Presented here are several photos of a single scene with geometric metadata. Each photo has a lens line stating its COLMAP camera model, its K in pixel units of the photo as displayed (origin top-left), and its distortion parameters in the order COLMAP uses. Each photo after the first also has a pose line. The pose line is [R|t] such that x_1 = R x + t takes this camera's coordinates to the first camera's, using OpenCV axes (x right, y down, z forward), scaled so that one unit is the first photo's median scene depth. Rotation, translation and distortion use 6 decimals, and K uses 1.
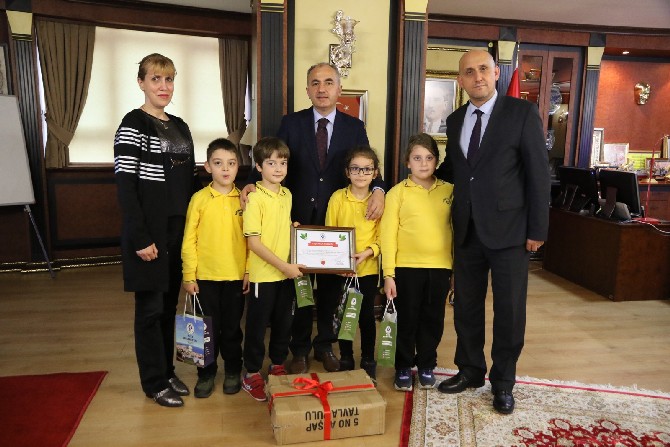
lens RADIAL K [[521.4, 0, 337.4], [0, 521.4, 224.3], [0, 0, 1]] dist [-0.007645, 0.030527]
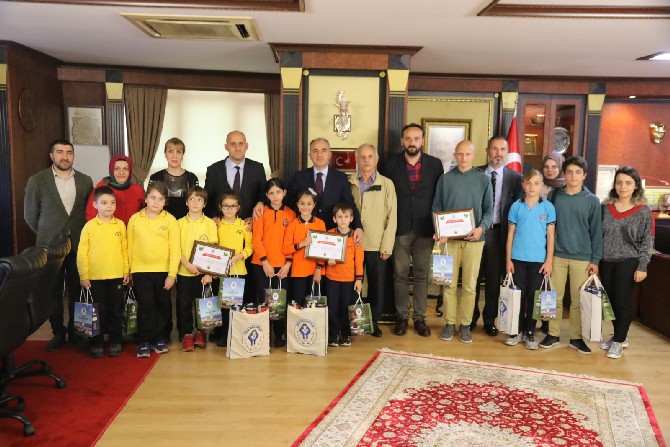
lens RADIAL K [[594.1, 0, 338.5], [0, 594.1, 216.1], [0, 0, 1]] dist [0.045738, 0.017599]
pose [[0.991271, 0.012120, -0.131278, 0.145166], [-0.021010, 0.997562, -0.066544, 0.017081], [0.130152, 0.068722, 0.989110, -0.370414]]
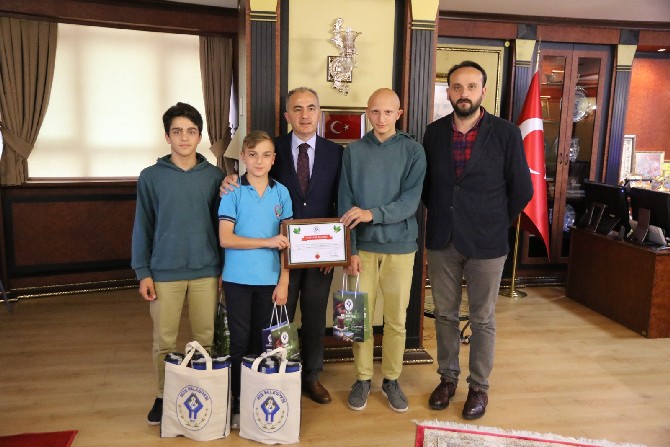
lens RADIAL K [[594.1, 0, 336.3], [0, 594.1, 226.5], [0, 0, 1]] dist [0.045738, 0.017599]
pose [[0.999951, 0.000689, 0.009866, -0.006862], [-0.000662, 0.999996, -0.002649, -0.035225], [-0.009868, 0.002643, 0.999948, -0.016285]]
